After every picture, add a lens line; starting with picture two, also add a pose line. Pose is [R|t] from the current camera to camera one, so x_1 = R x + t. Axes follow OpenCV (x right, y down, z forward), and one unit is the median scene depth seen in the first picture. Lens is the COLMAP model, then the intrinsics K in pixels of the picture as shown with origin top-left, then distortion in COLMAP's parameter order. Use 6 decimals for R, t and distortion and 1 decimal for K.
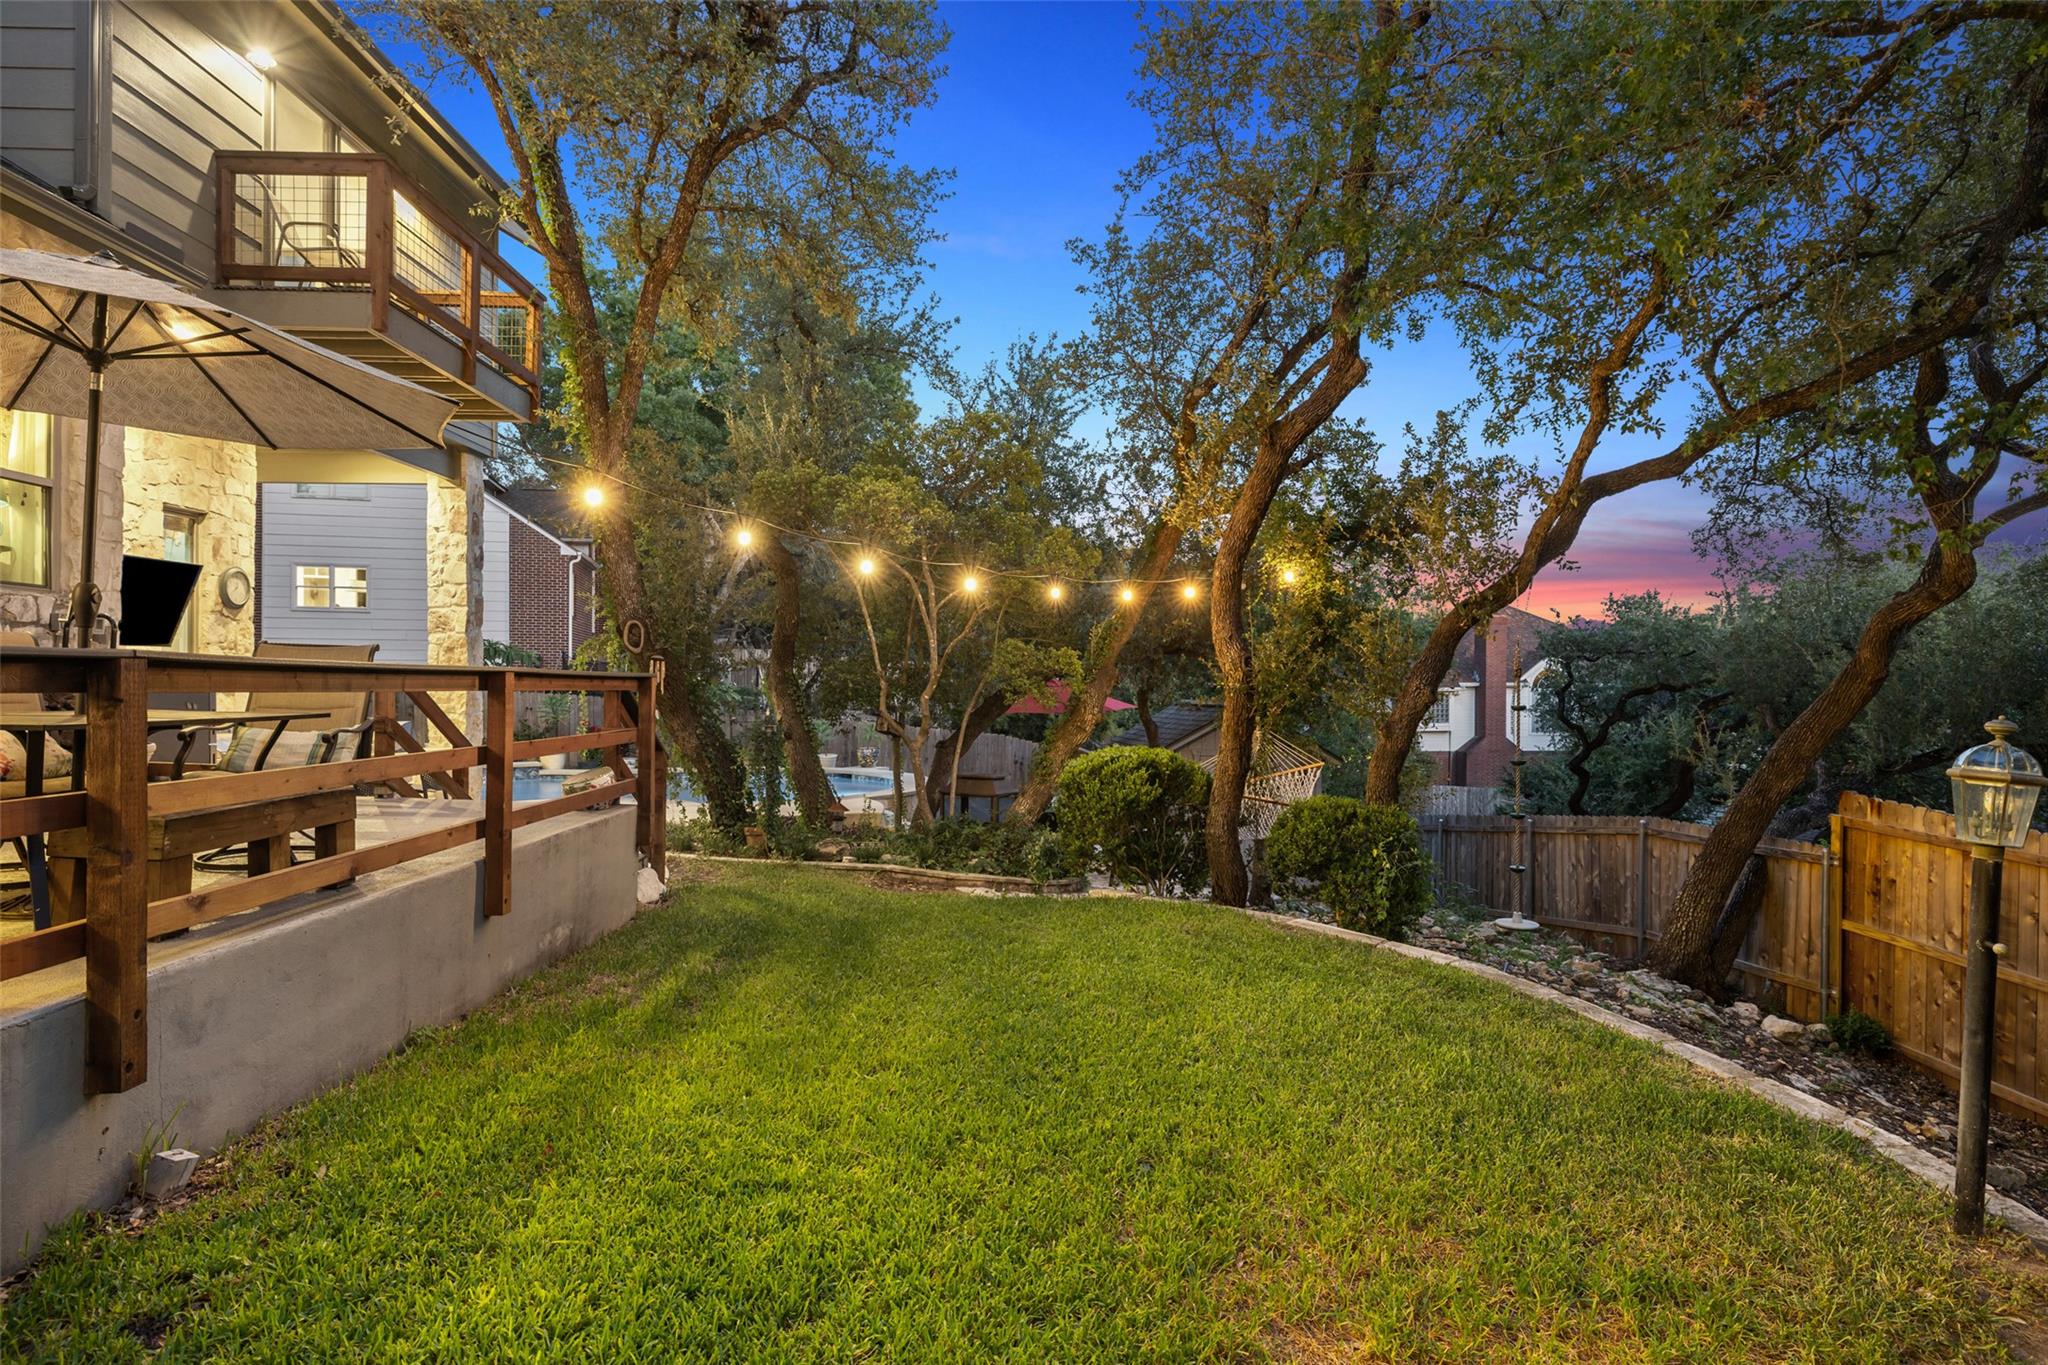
lens RADIAL K [[1061.0, 0, 1011.3], [0, 1061.0, 688.9], [0, 0, 1]] dist [-0.003334, -0.000089]
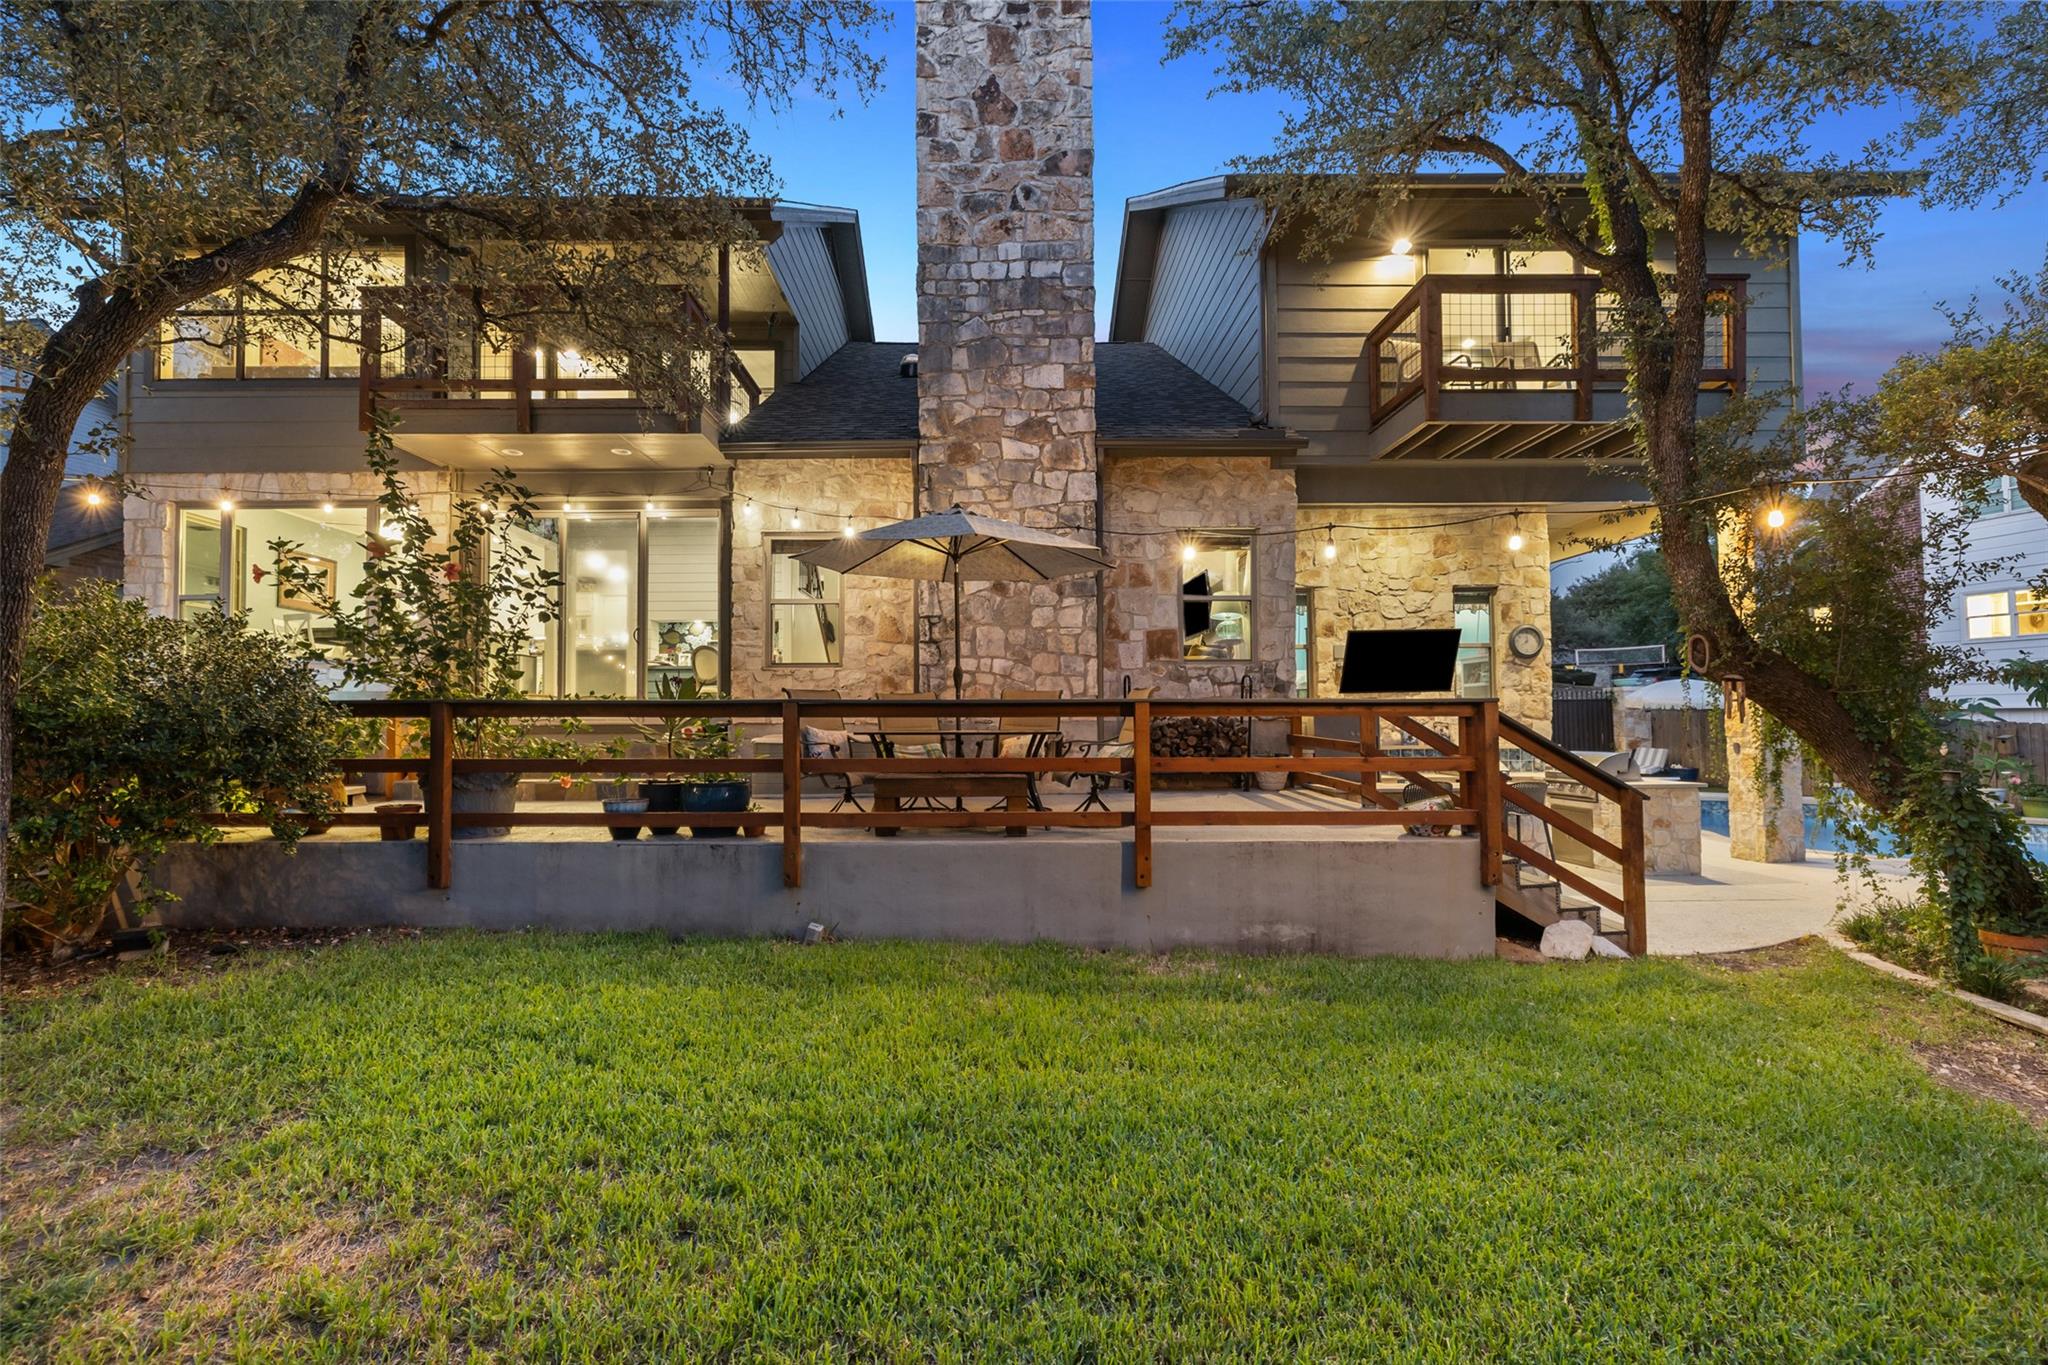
lens RADIAL K [[874.7, 0, 1009.4], [0, 874.7, 689.5], [0, 0, 1]] dist [-0.001319, -0.000025]
pose [[-0.021368, -0.049275, -0.998557, 0.320393], [-0.000843, 0.998785, -0.049268, 0.012179], [0.999771, -0.000211, -0.021384, 0.455183]]
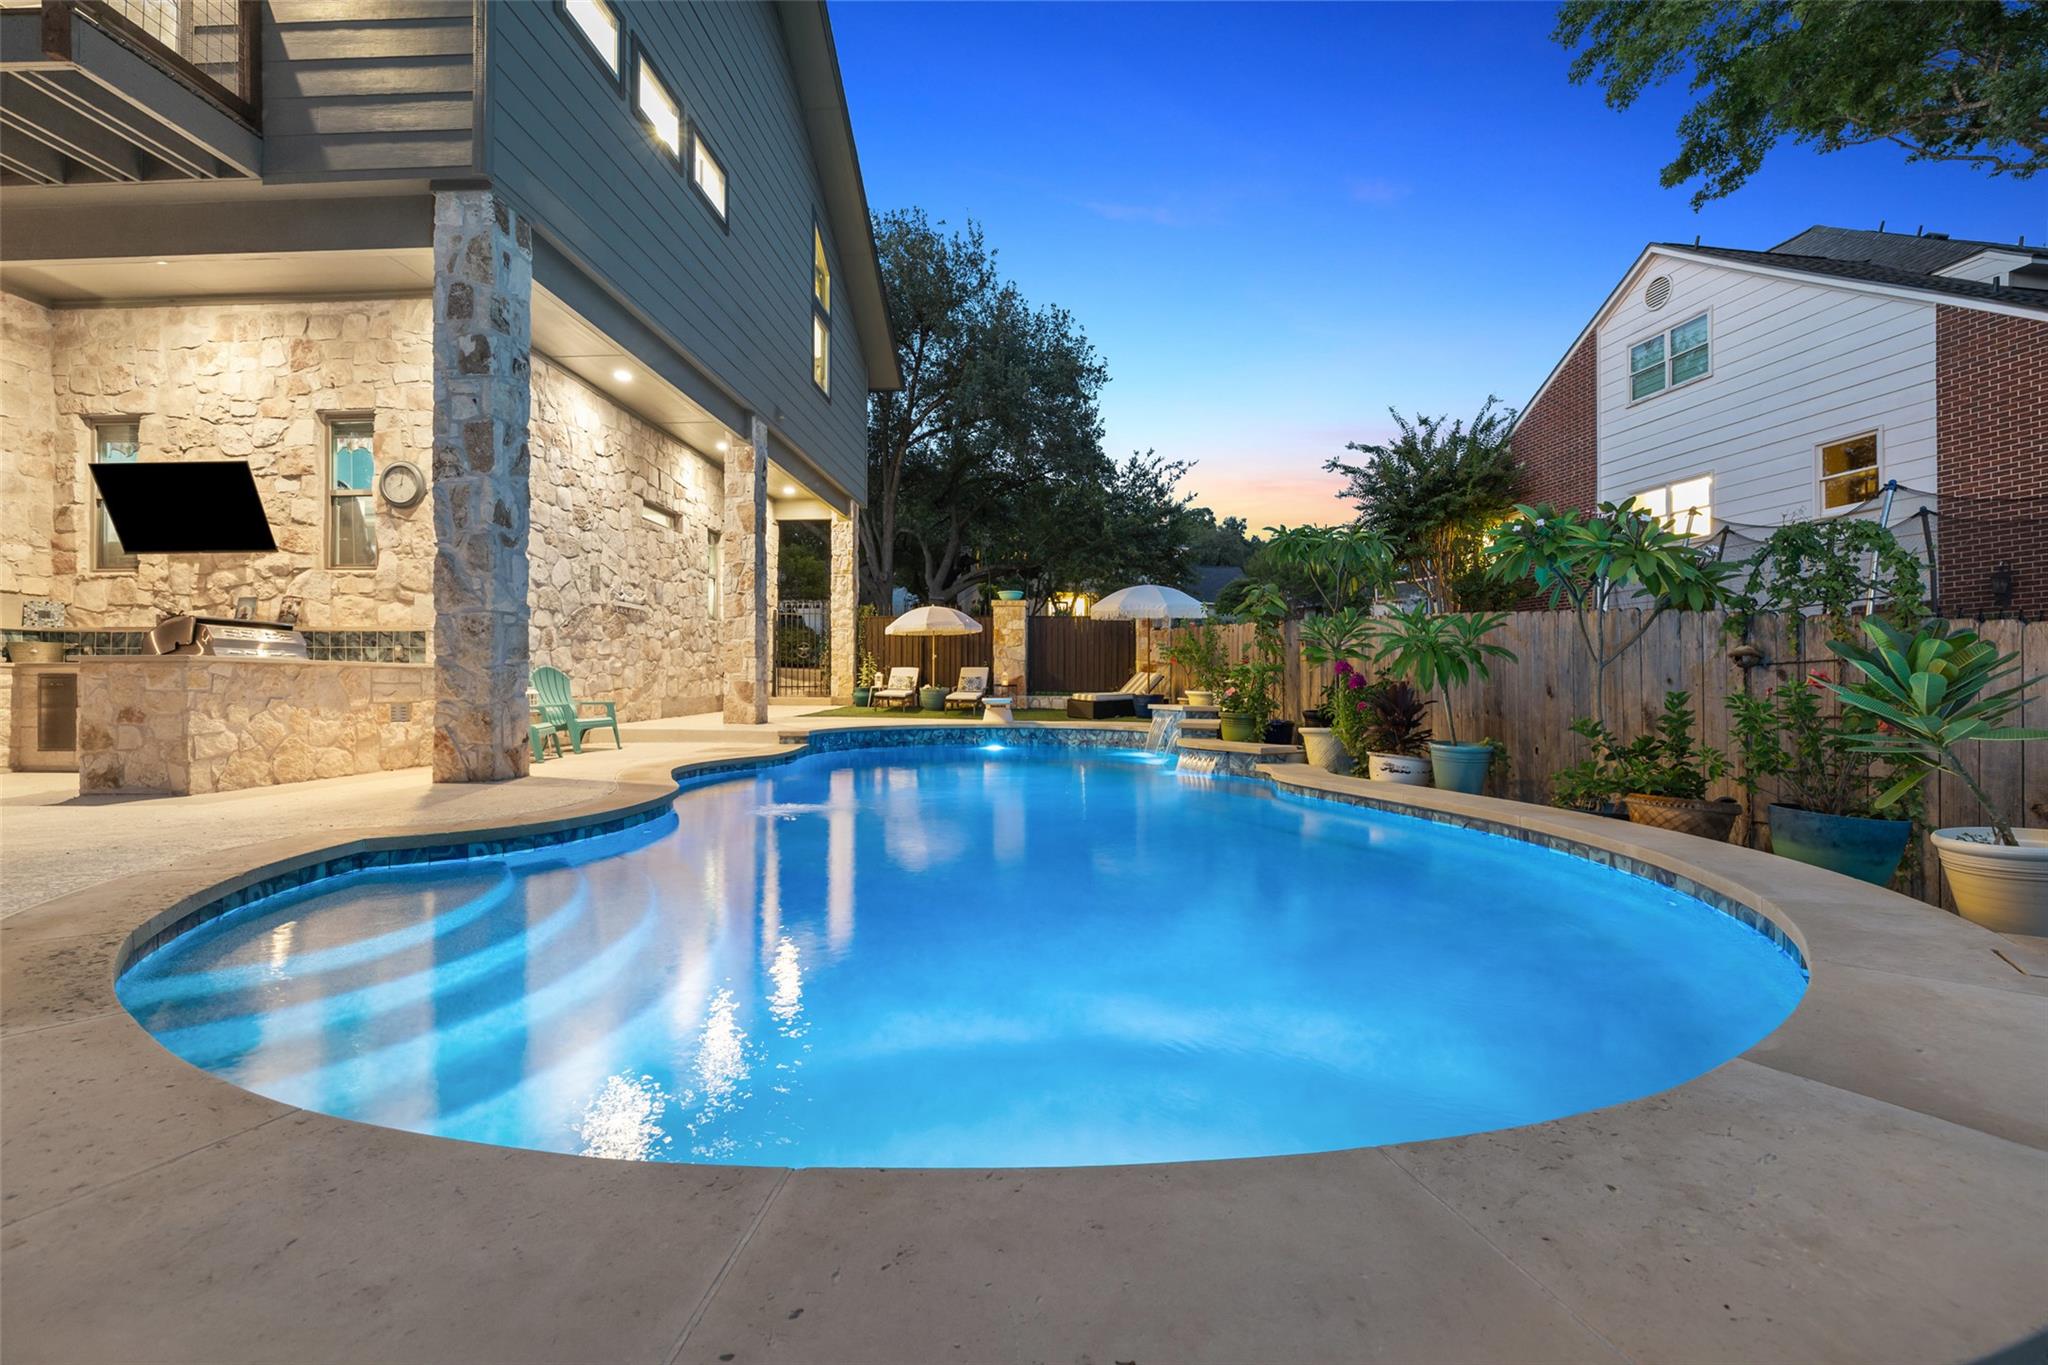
lens RADIAL K [[874.7, 0, 1027.7], [0, 874.7, 679.8], [0, 0, 1]] dist [-0.001319, -0.000025]
pose [[-0.078880, -0.014971, -0.996772, -0.042711], [-0.007760, 0.999866, -0.014403, 0.082591], [0.996854, 0.006599, -0.078985, 1.723154]]
